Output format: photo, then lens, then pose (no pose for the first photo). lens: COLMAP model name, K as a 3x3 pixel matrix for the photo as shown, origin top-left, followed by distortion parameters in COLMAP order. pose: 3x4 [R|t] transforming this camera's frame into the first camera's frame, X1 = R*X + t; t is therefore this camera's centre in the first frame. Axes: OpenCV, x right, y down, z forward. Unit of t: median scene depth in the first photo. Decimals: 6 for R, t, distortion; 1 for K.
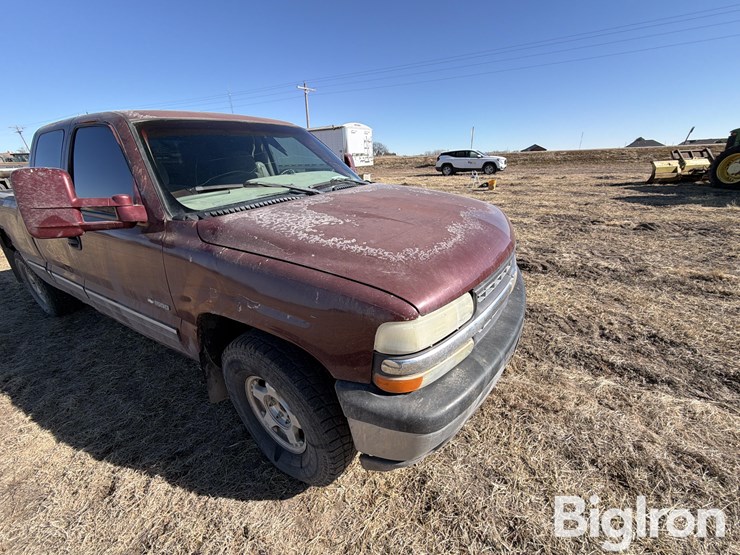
lens RADIAL K [[294.8, 0, 370.9], [0, 294.8, 276.6], [0, 0, 1]] dist [-0.010028, 0.005428]
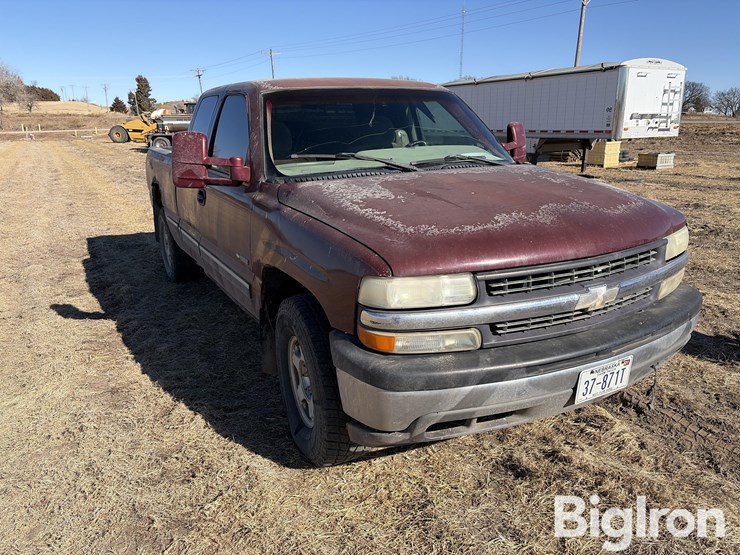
lens RADIAL K [[550.2, 0, 371.8], [0, 550.2, 275.6], [0, 0, 1]] dist [0.059783, -0.070698]
pose [[0.859781, 0.164760, -0.483355, 0.620783], [-0.214096, 0.975619, -0.048273, 0.140774], [0.463616, 0.144989, 0.874093, -0.493334]]
